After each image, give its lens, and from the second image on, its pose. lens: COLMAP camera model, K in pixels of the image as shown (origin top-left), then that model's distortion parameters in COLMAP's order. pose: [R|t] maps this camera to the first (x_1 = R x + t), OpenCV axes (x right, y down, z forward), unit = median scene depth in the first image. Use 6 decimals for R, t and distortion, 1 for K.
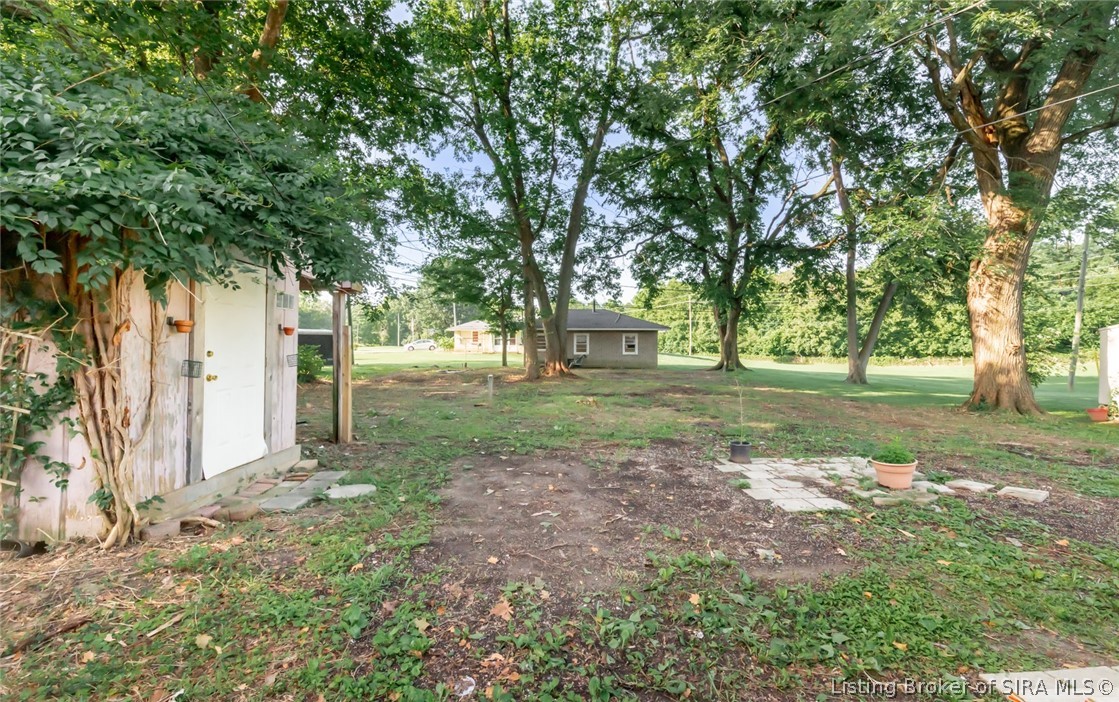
lens RADIAL K [[491.7, 0, 561.4], [0, 491.7, 341.8], [0, 0, 1]] dist [0.002477, 0.000171]
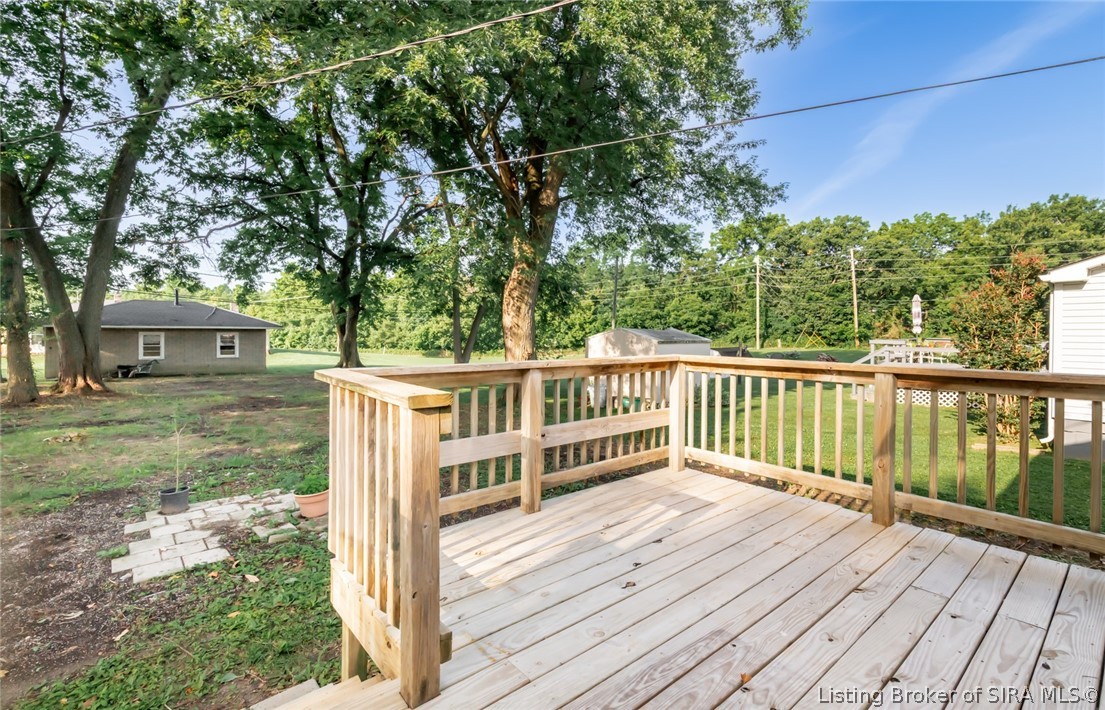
lens RADIAL K [[491.8, 0, 573.6], [0, 491.8, 336.8], [0, 0, 1]] dist [-0.001489, -0.000452]
pose [[0.781608, -0.002598, 0.623764, 0.097454], [-0.001640, 0.999979, 0.006220, -0.019442], [-0.623768, -0.005884, 0.781588, -0.033518]]
